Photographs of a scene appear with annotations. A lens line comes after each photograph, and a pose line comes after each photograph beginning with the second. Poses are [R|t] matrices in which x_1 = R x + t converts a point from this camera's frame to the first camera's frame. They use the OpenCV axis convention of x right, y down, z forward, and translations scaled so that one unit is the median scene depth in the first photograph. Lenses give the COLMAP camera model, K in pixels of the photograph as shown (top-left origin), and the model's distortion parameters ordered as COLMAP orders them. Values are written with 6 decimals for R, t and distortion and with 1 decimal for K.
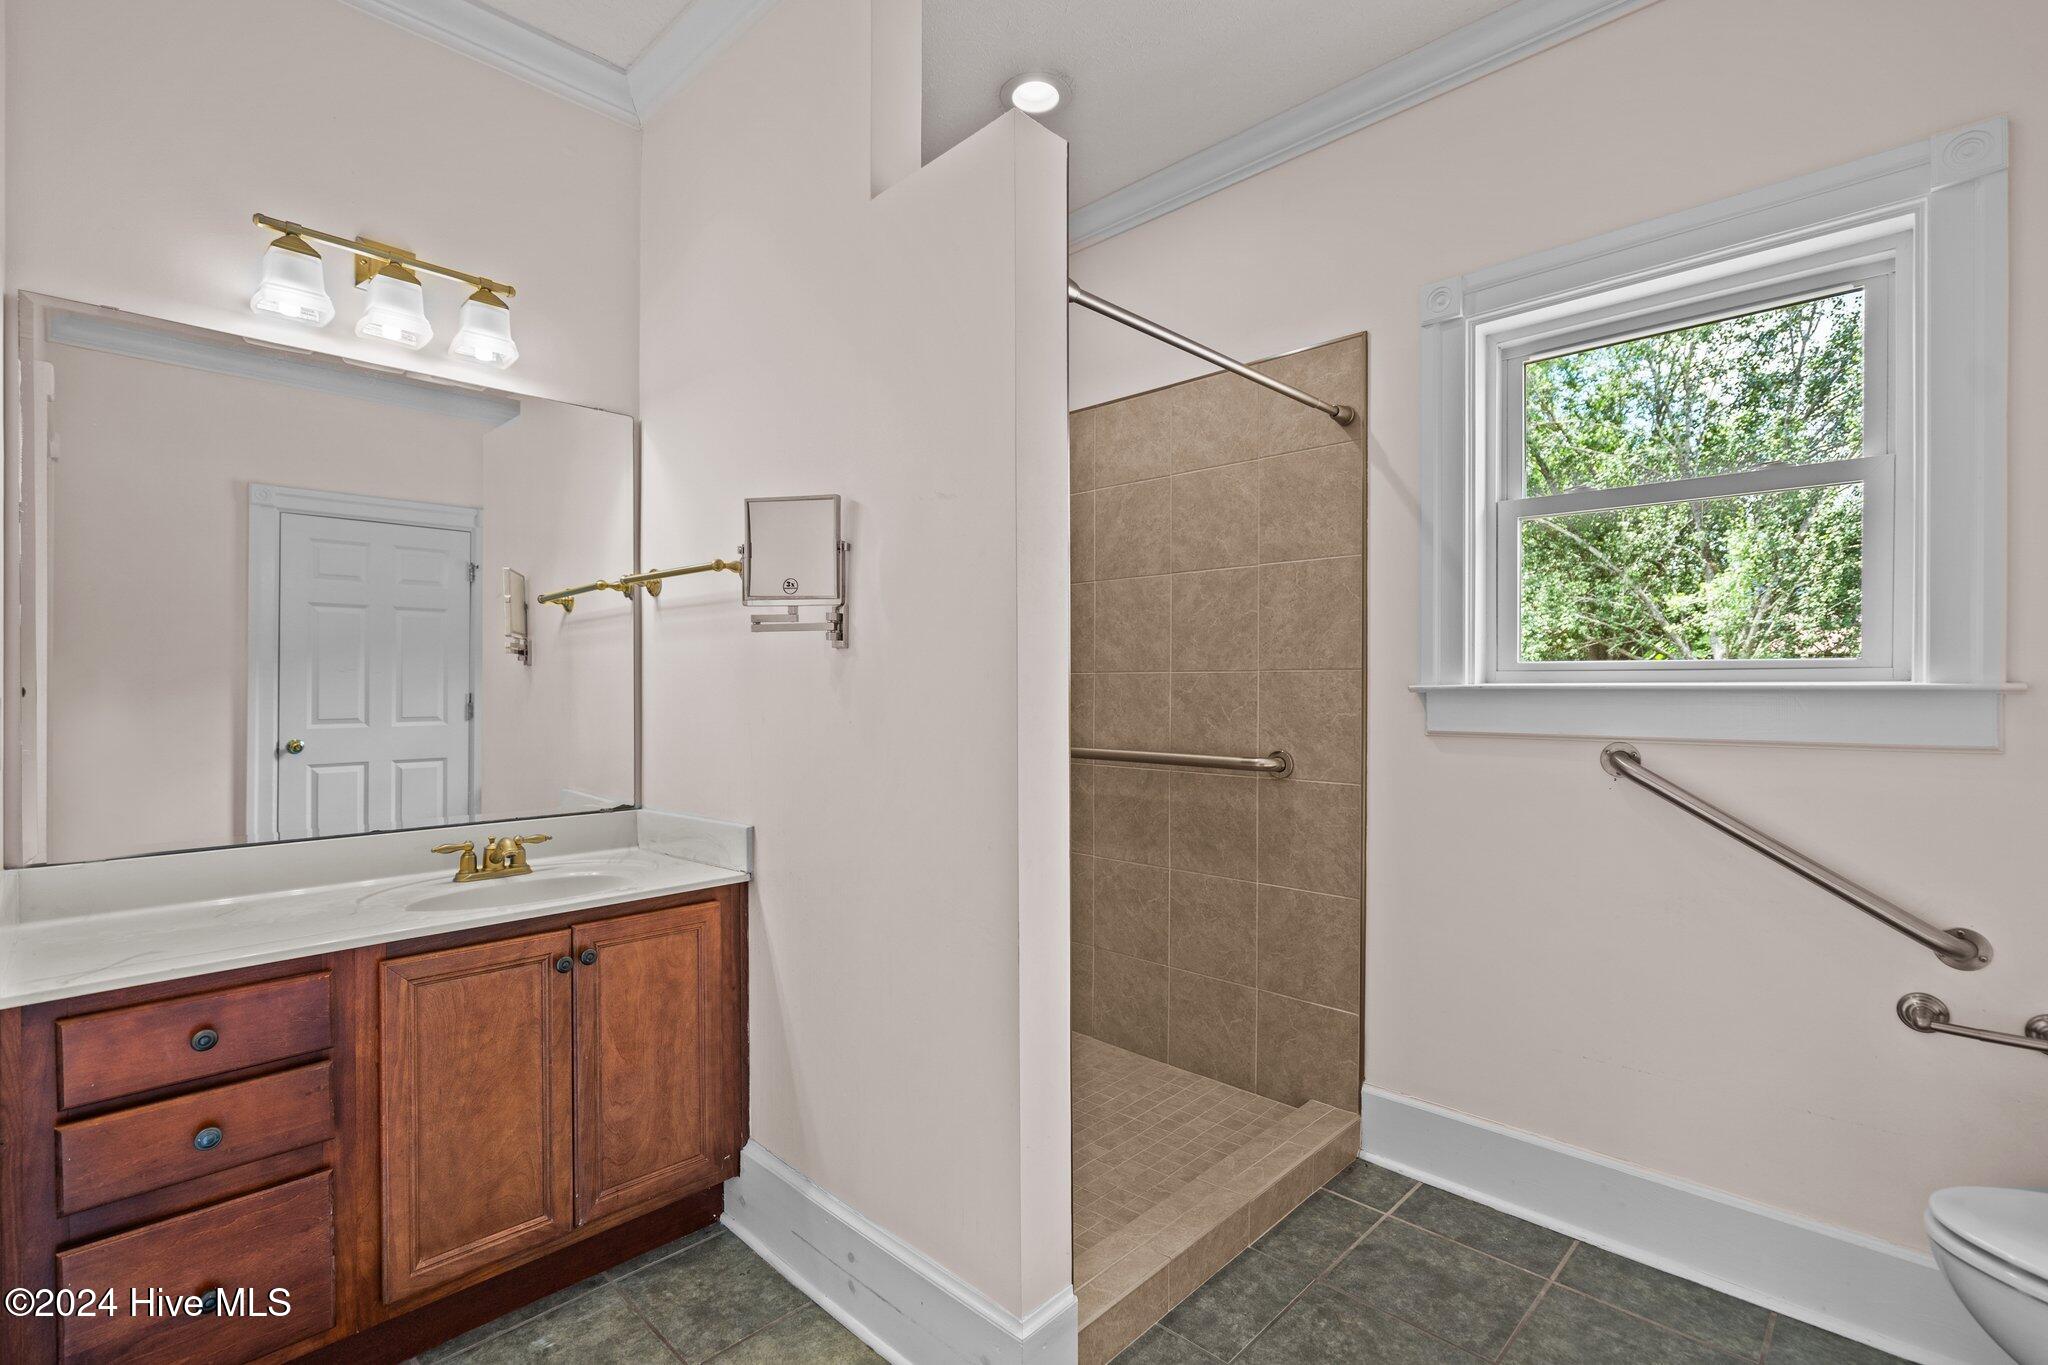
lens RADIAL K [[933.4, 0, 1030.9], [0, 933.4, 686.8], [0, 0, 1]] dist [0.000457, 0.000493]
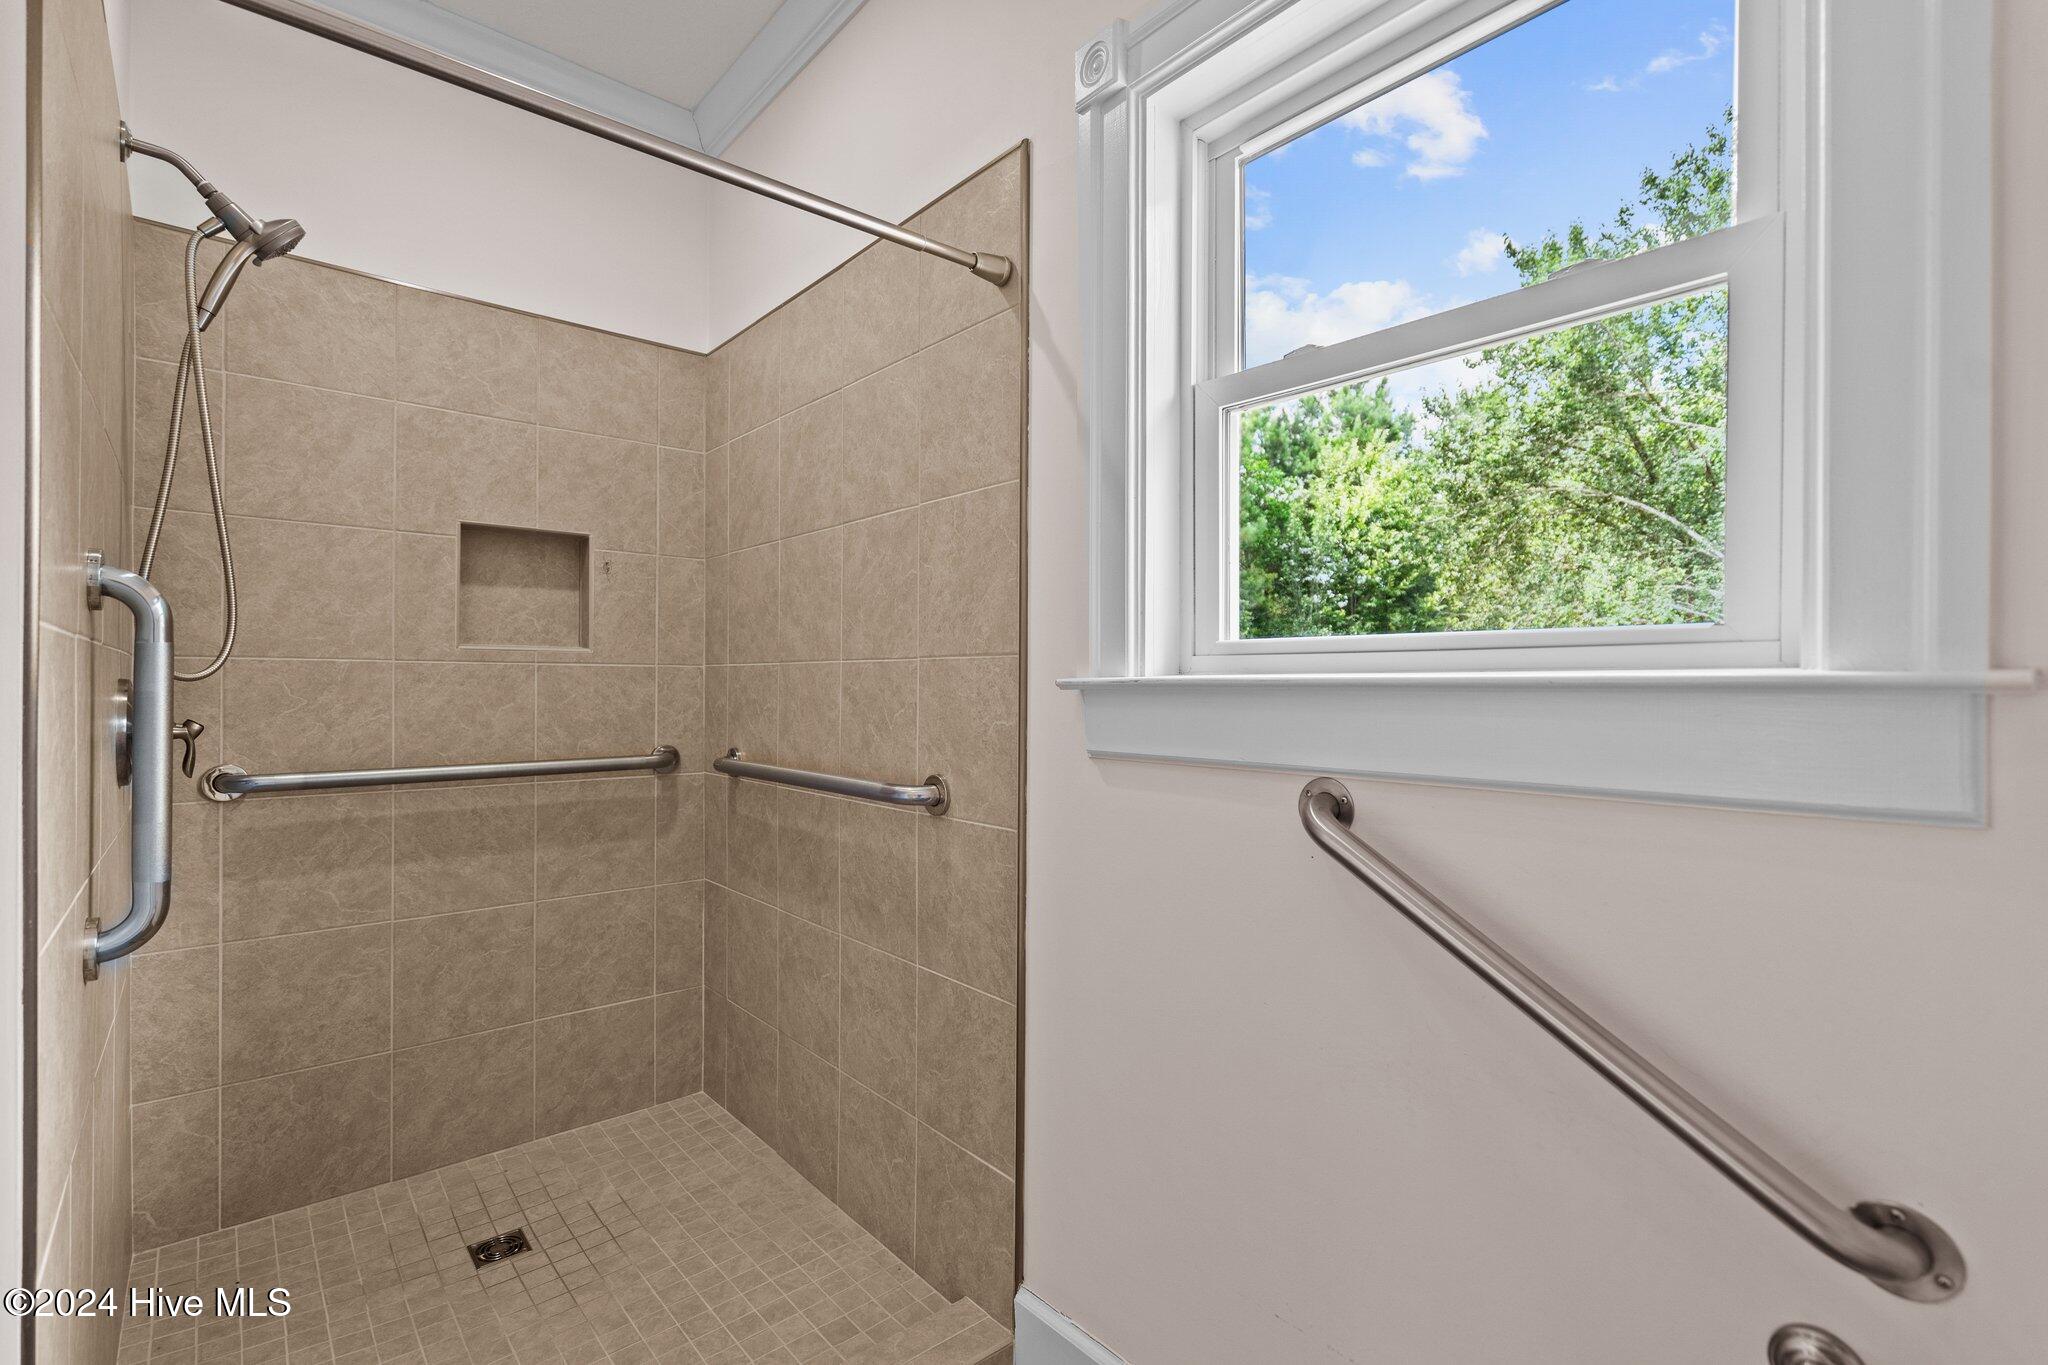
lens RADIAL K [[939.5, 0, 1024.0], [0, 939.5, 682.5], [0, 0, 1]] dist [0.000748, 0.000100]
pose [[0.995651, 0.001368, -0.093147, 0.383669], [-0.001538, 0.999997, -0.001750, 0.001998], [0.093145, 0.001886, 0.995651, 0.313330]]
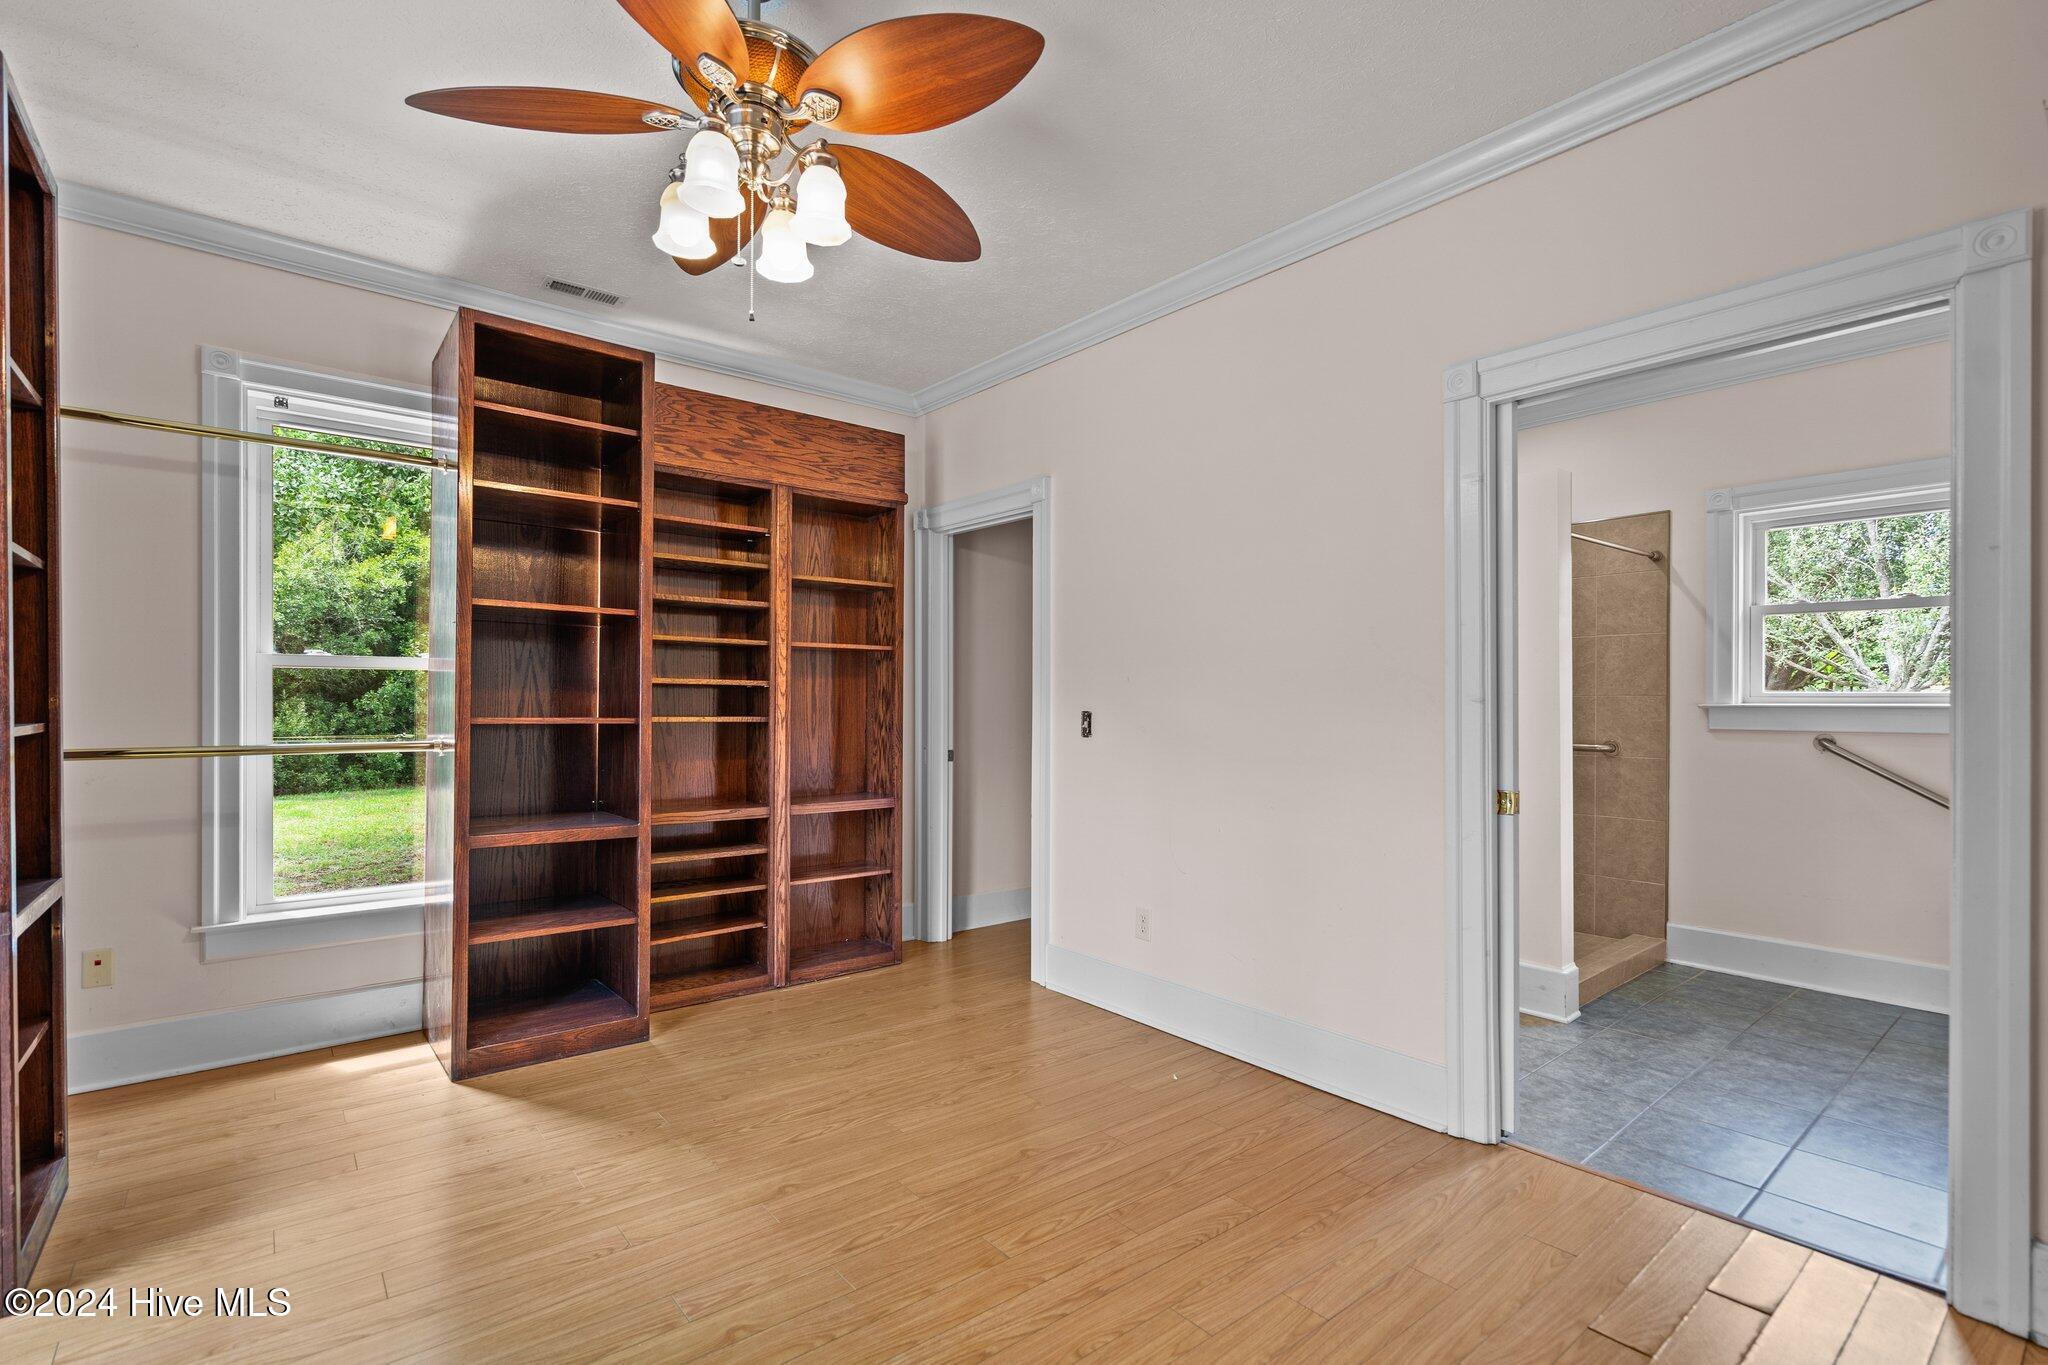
lens RADIAL K [[937.7, 0, 1026.4], [0, 937.7, 700.2], [0, 0, 1]] dist [0.000779, 0.000183]
pose [[0.993546, -0.000935, -0.113430, -0.622846], [0.001267, 0.999995, 0.002856, -0.014788], [0.113426, -0.002982, 0.993542, -0.882059]]
